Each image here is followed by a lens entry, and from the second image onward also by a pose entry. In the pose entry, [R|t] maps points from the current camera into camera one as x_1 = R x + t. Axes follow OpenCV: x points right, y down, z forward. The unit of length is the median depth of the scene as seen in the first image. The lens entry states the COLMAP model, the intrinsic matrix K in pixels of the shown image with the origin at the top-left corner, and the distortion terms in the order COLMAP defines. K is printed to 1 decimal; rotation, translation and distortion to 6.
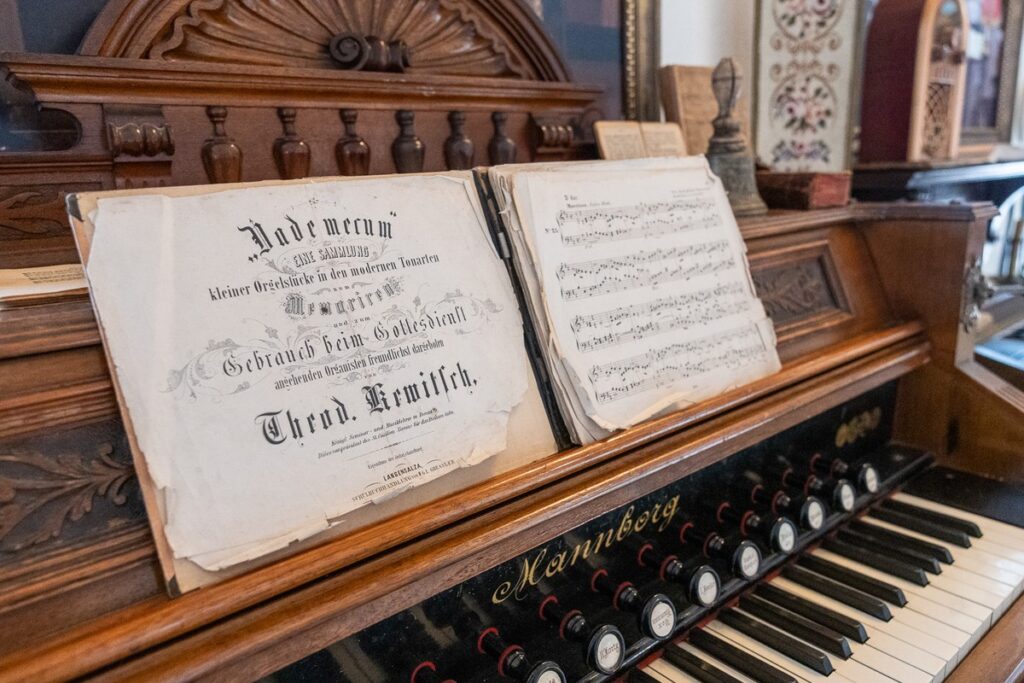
lens RADIAL K [[647.1, 0, 512.0], [0, 647.1, 341.5], [0, 0, 1]] dist [0.000450, 0.001252]
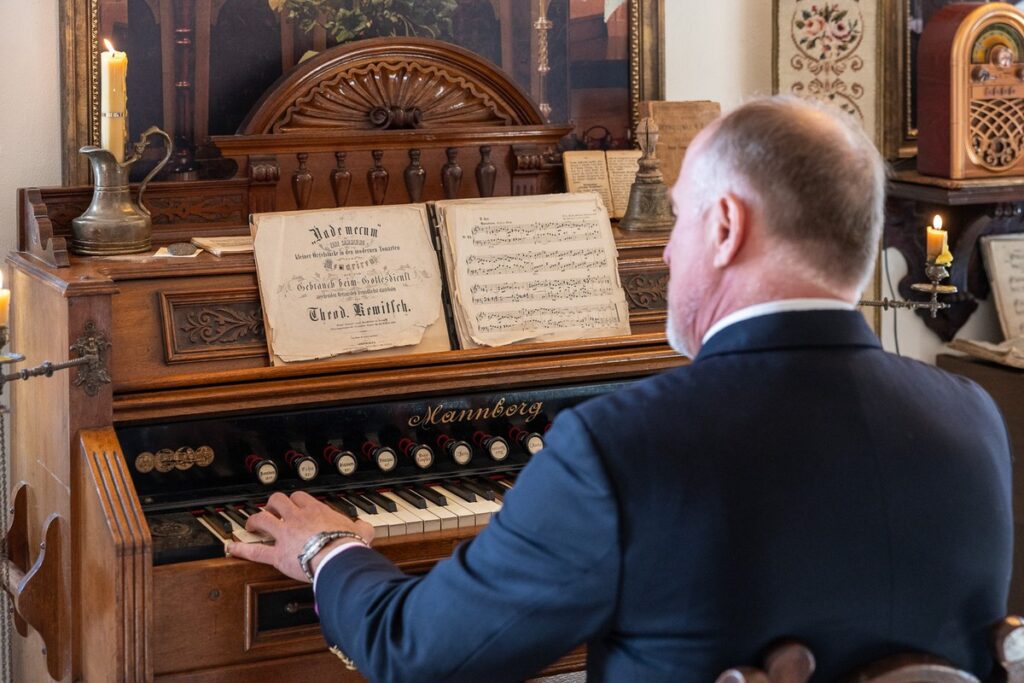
lens RADIAL K [[2094.2, 0, 512.0], [0, 2094.2, 341.5], [0, 0, 1]] dist [0.018077, 0.032350]
pose [[0.959966, 0.085388, -0.266786, 1.850886], [-0.102676, 0.993380, -0.051512, 0.428640], [0.260621, 0.076842, 0.962378, -4.805525]]
